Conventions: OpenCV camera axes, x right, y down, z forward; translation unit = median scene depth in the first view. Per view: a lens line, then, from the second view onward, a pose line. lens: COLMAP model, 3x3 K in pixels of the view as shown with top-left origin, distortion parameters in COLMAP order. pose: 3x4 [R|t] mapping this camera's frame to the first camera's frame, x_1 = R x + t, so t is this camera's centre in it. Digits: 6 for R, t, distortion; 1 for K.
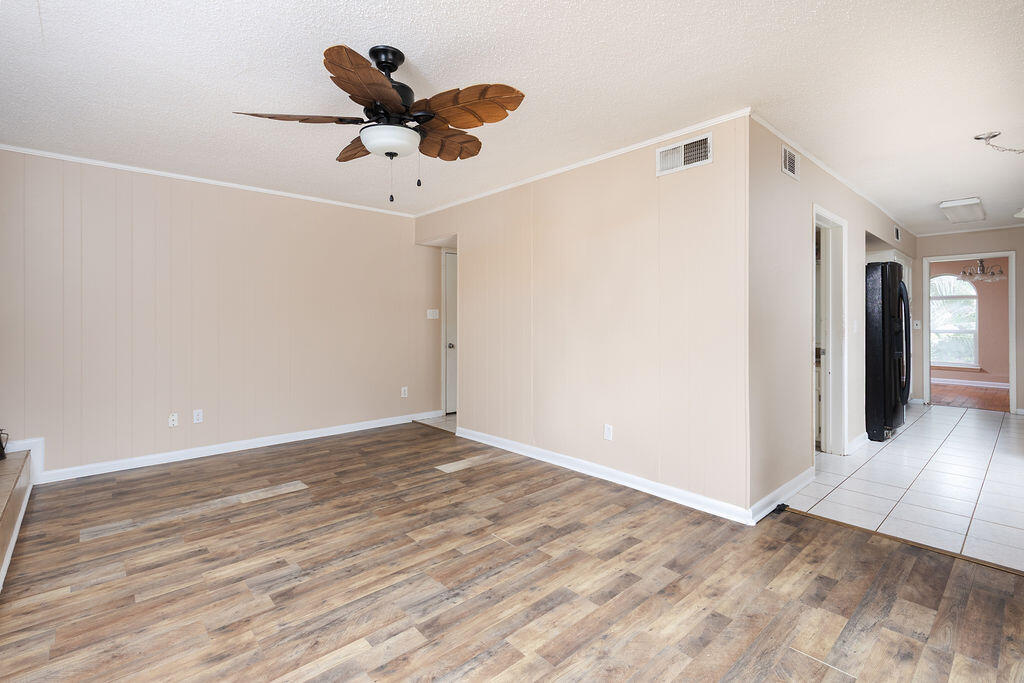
lens RADIAL K [[474.6, 0, 516.6], [0, 474.6, 315.6], [0, 0, 1]] dist [0.000618, 0.000431]
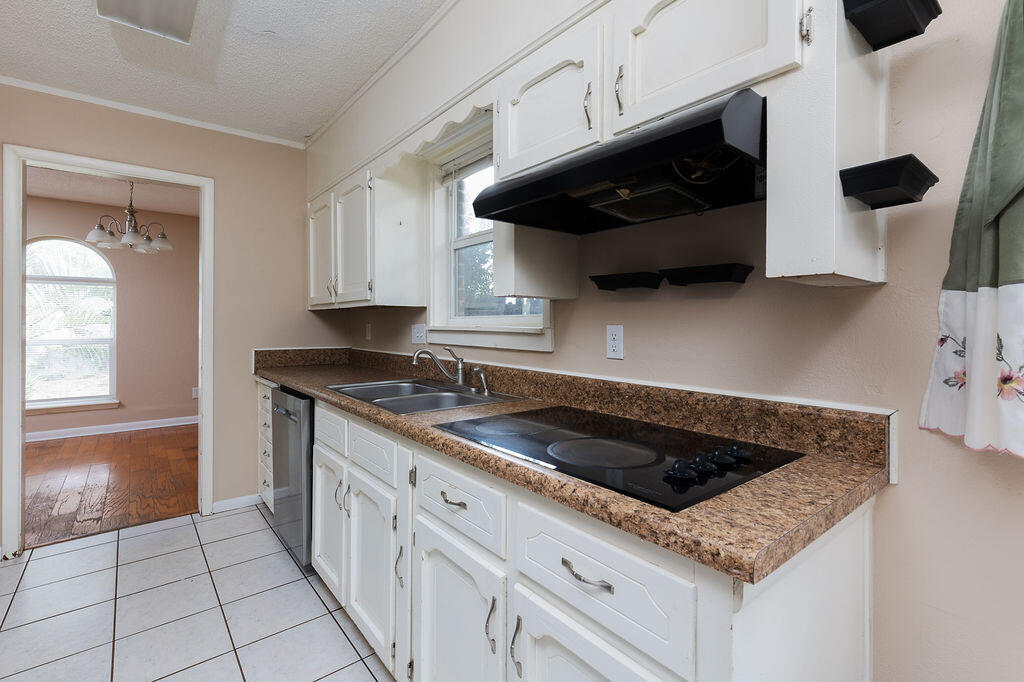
lens RADIAL K [[463.8, 0, 510.0], [0, 463.8, 328.8], [0, 0, 1]] dist [0.008247, -0.000044]
pose [[0.058998, -0.011822, 0.998188, 0.488006], [-0.011044, 0.999861, 0.012495, 0.006134], [-0.998197, -0.011761, 0.058859, 0.551181]]
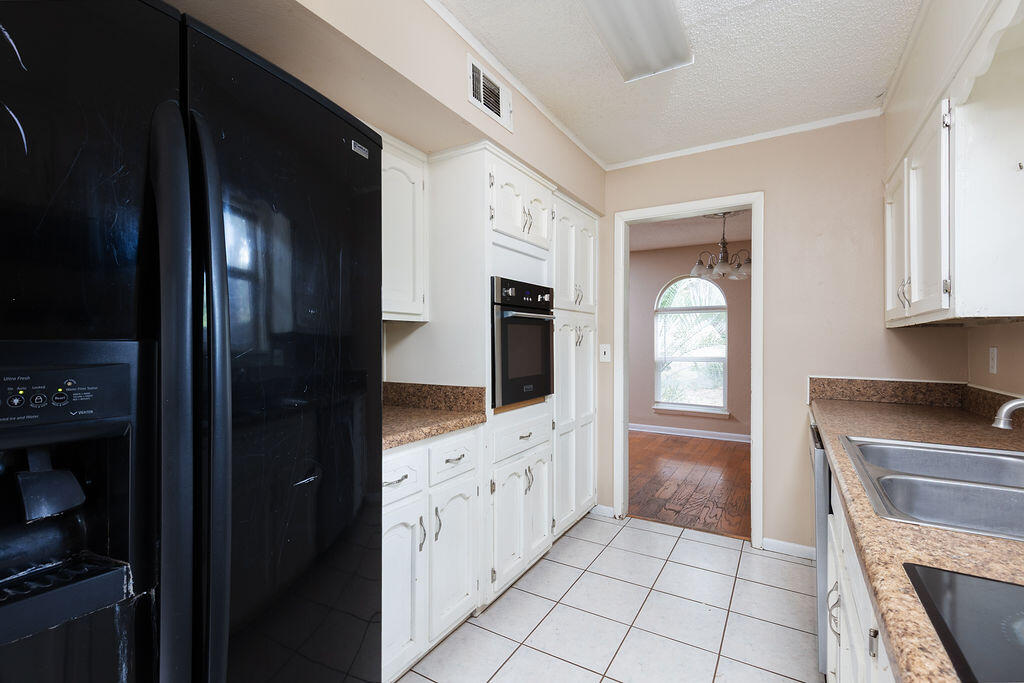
lens RADIAL K [[458.9, 0, 512.0], [0, 458.9, 341.5], [0, 0, 1]] dist [0.000933, -0.000197]
pose [[0.962297, 0.002793, 0.271988, 0.576649], [-0.004943, 0.999962, 0.007221, 0.004405], [-0.271958, -0.008293, 0.962274, 0.529108]]
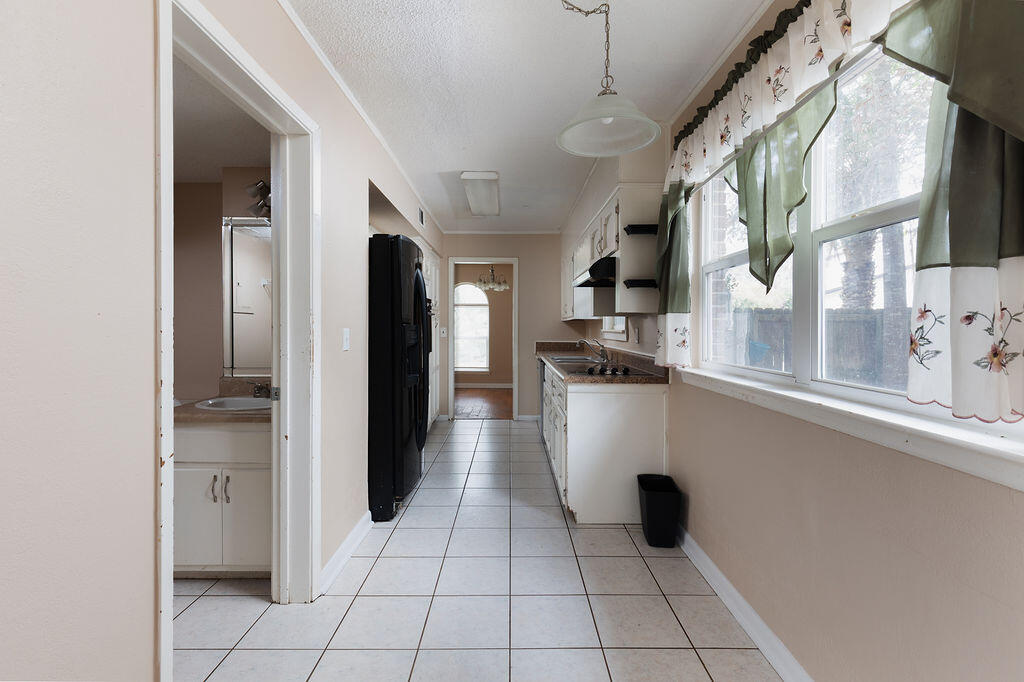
lens RADIAL K [[463.8, 0, 510.0], [0, 463.8, 328.8], [0, 0, 1]] dist [0.008247, -0.000044]
pose [[0.675145, -0.003187, 0.737678, 0.260931], [-0.006235, 0.999930, 0.010026, 0.002982], [-0.737659, -0.011368, 0.675078, 0.289868]]
